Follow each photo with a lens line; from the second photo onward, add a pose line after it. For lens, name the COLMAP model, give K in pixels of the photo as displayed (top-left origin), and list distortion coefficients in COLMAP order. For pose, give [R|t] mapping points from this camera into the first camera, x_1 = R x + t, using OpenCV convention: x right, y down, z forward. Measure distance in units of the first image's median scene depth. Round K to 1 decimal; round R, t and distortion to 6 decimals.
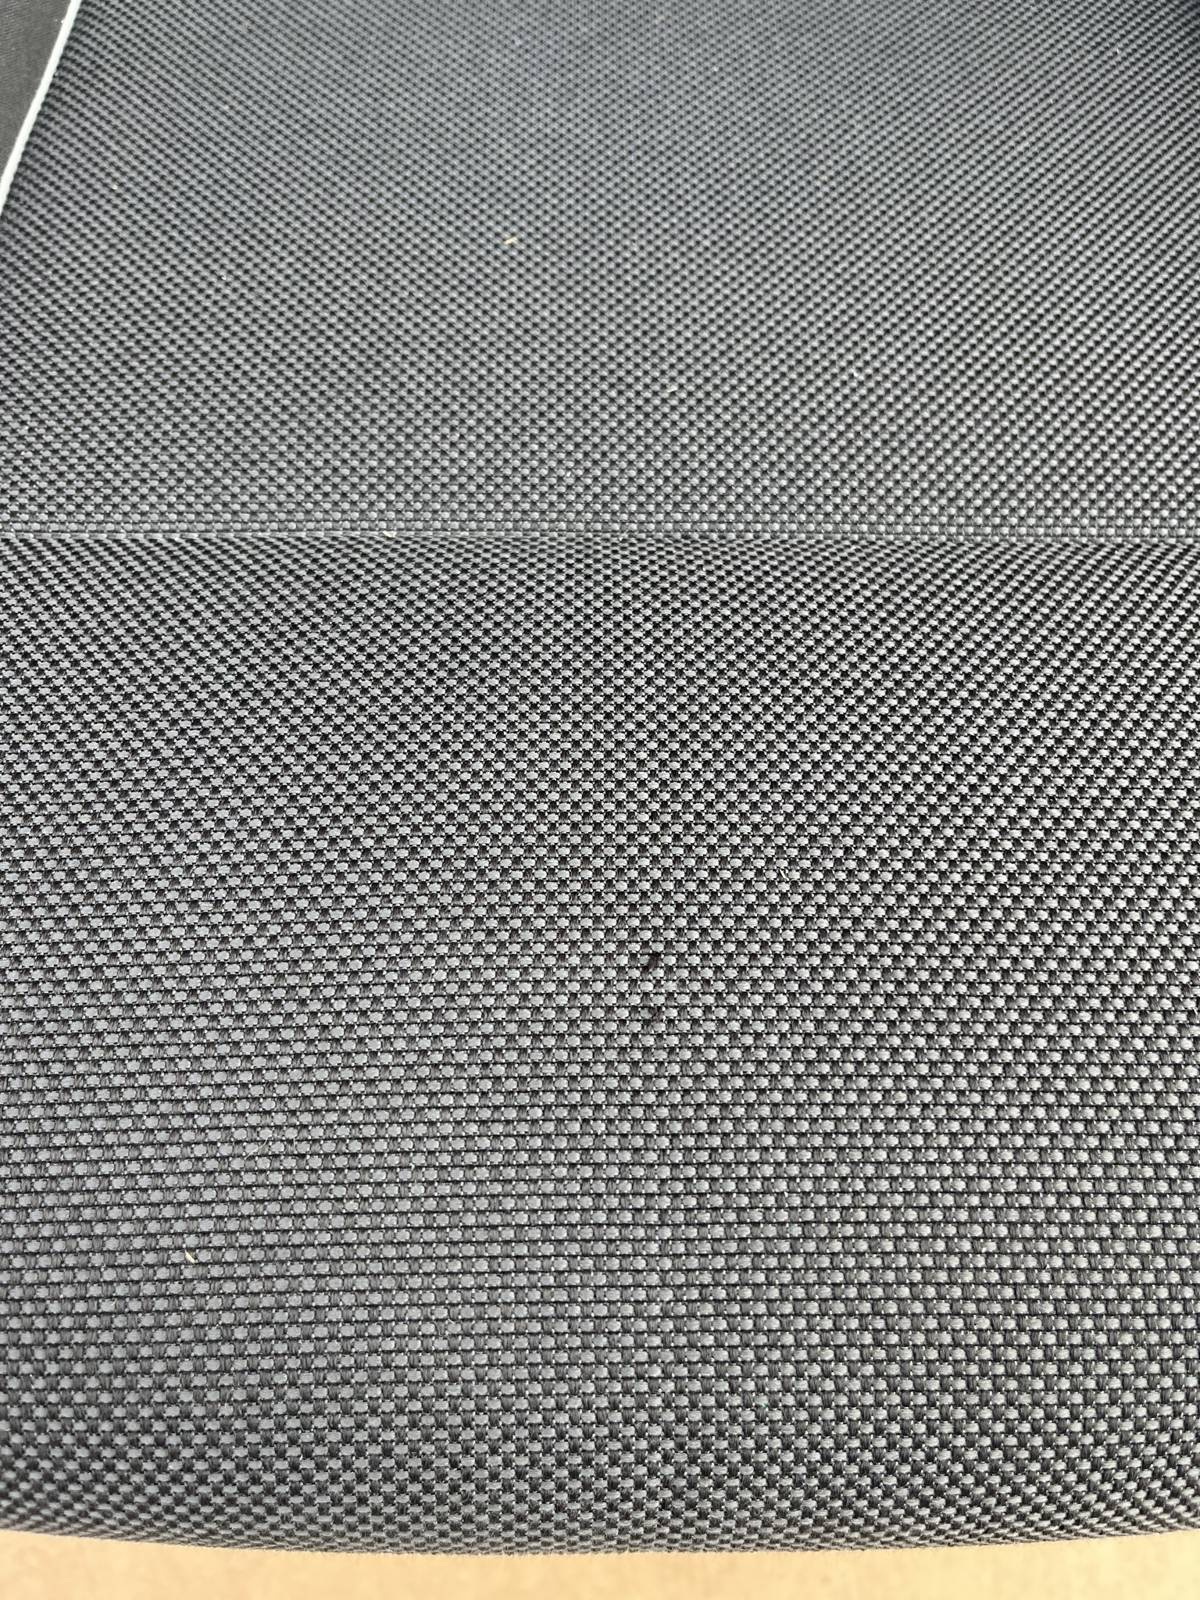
lens RADIAL K [[1262.2, 0, 603.4], [0, 1262.2, 808.5], [0, 0, 1]] dist [0.035564, -0.052261]
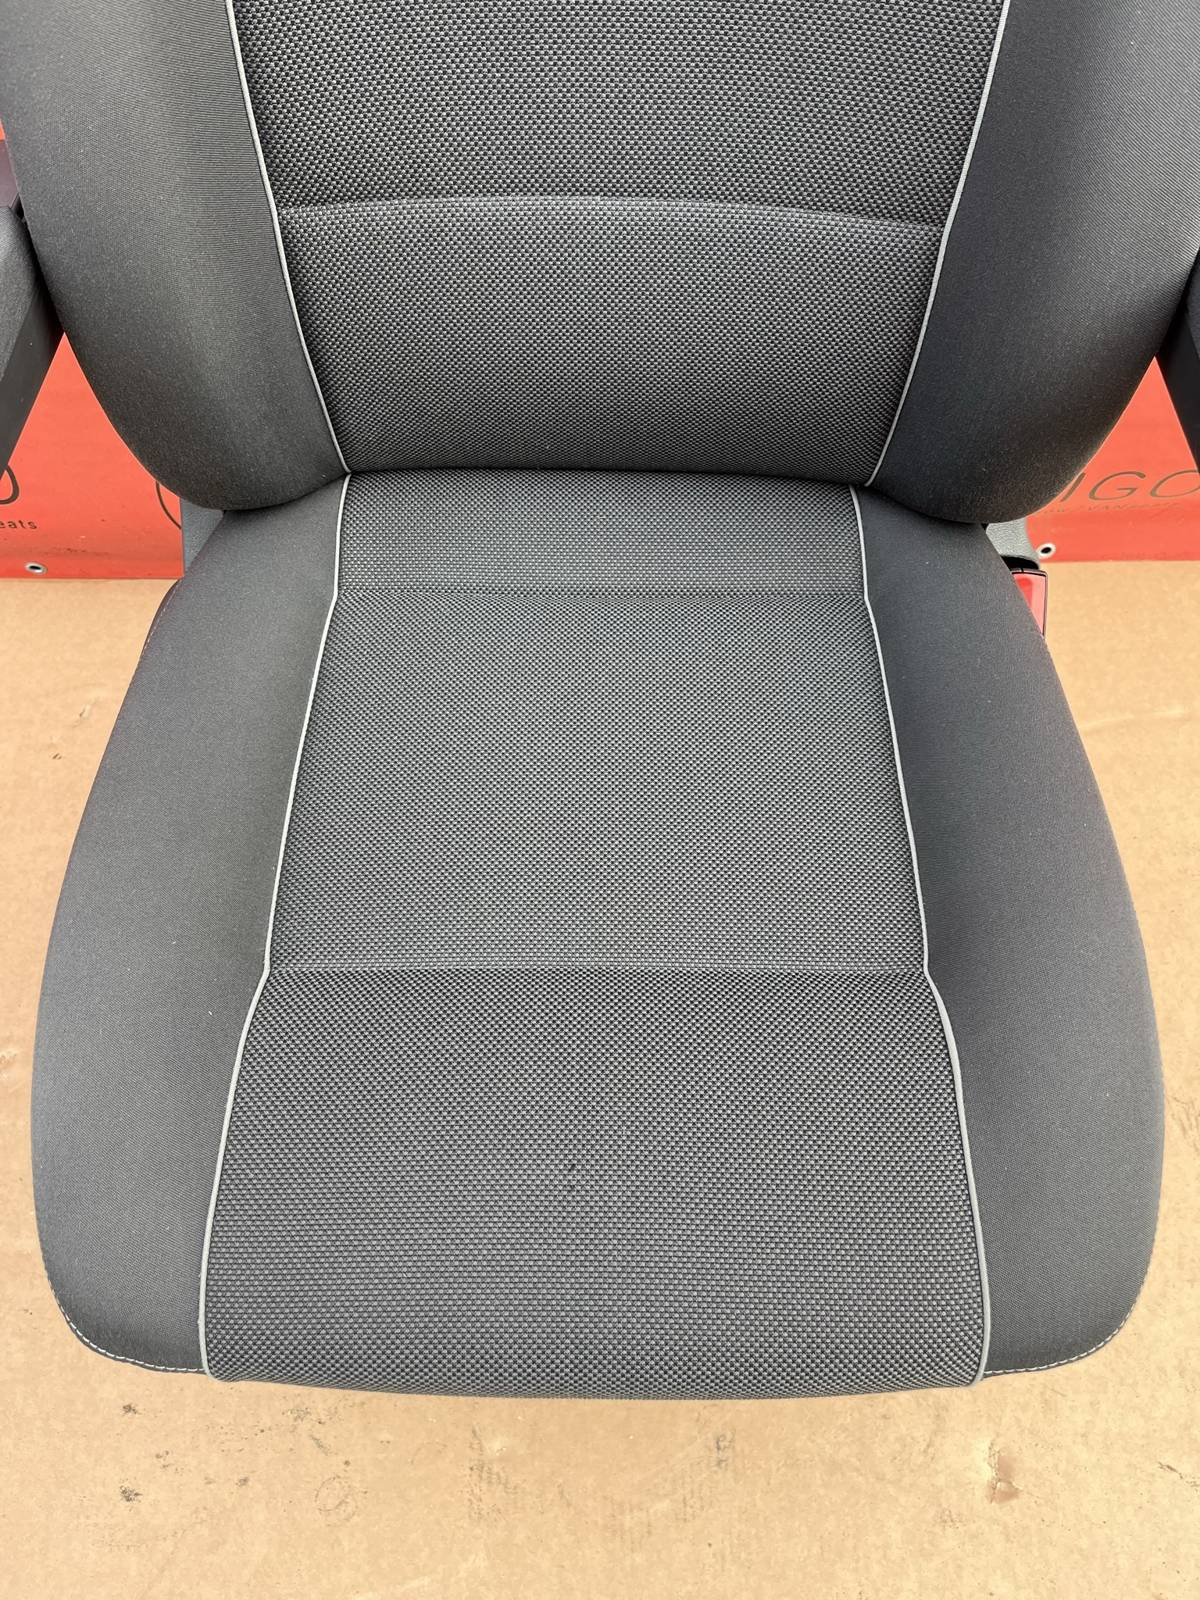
lens RADIAL K [[1262.2, 0, 598.5], [0, 1262.2, 788.7], [0, 0, 1]] dist [0.035564, -0.052261]
pose [[0.999634, 0.006030, -0.026367, 0.174748], [-0.008626, 0.995002, -0.099484, -0.447990], [0.025635, 0.099675, 0.994690, -1.907012]]
